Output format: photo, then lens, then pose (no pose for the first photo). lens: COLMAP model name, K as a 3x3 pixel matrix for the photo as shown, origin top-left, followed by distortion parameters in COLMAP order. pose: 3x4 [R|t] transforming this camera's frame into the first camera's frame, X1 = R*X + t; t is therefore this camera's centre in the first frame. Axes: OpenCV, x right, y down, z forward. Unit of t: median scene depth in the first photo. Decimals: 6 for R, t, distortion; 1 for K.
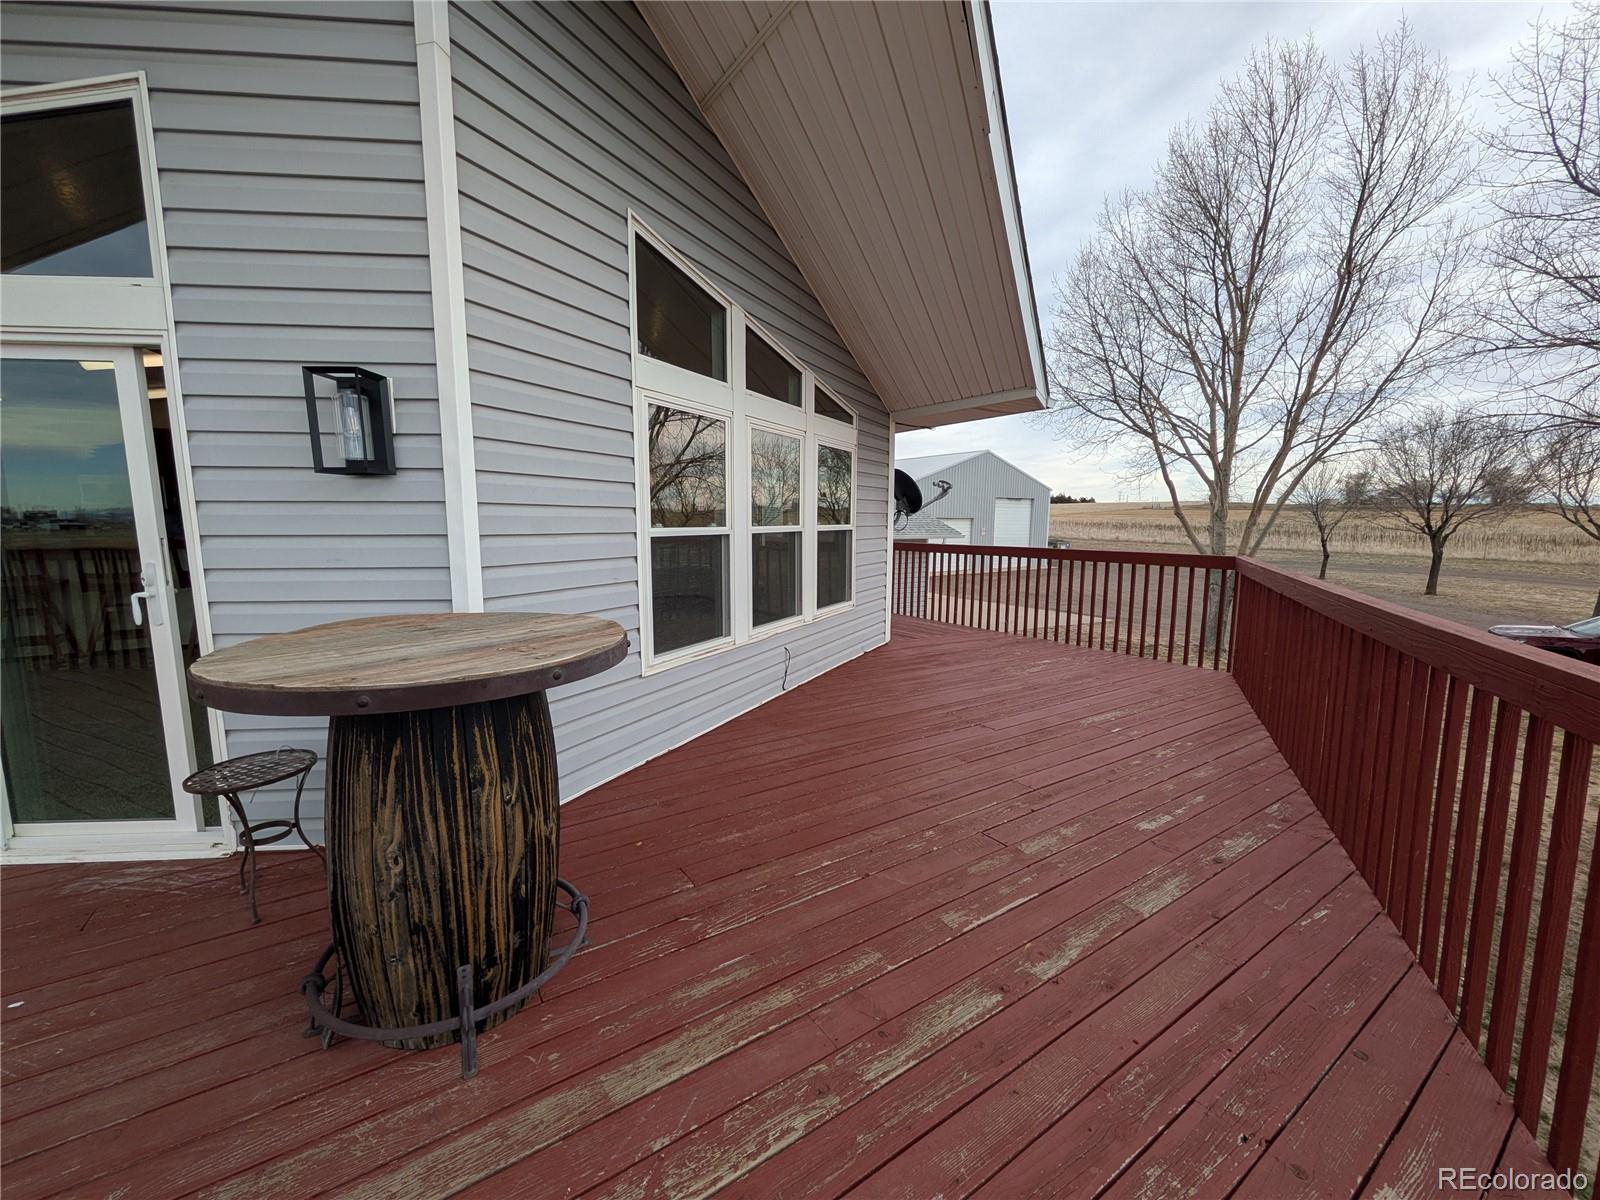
lens RADIAL K [[632.4, 0, 804.4], [0, 632.4, 601.6], [0, 0, 1]] dist [0.000138, -0.000553]
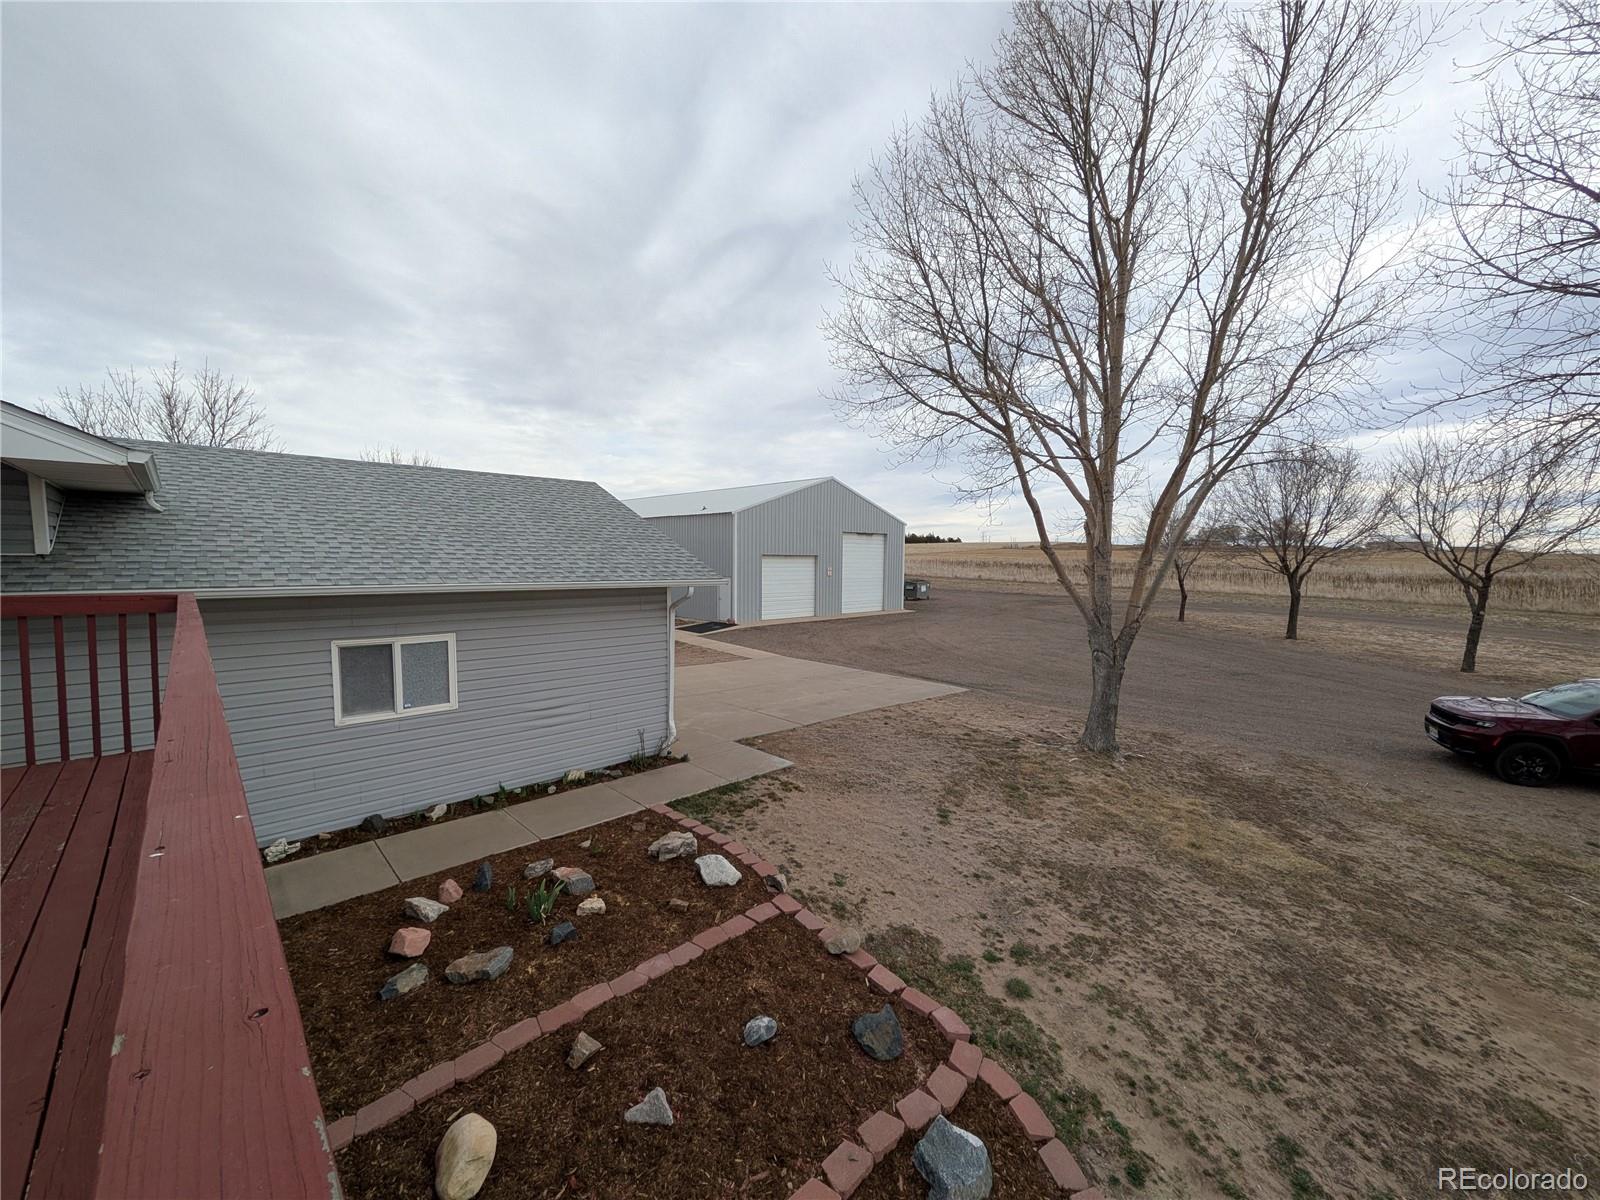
lens RADIAL K [[639.5, 0, 790.3], [0, 639.5, 597.9], [0, 0, 1]] dist [0.000286, -0.000088]
pose [[0.986161, -0.006984, 0.165645, 0.197084], [0.017908, 0.997754, -0.064544, -0.044088], [-0.164822, 0.066617, 0.984071, 0.355267]]
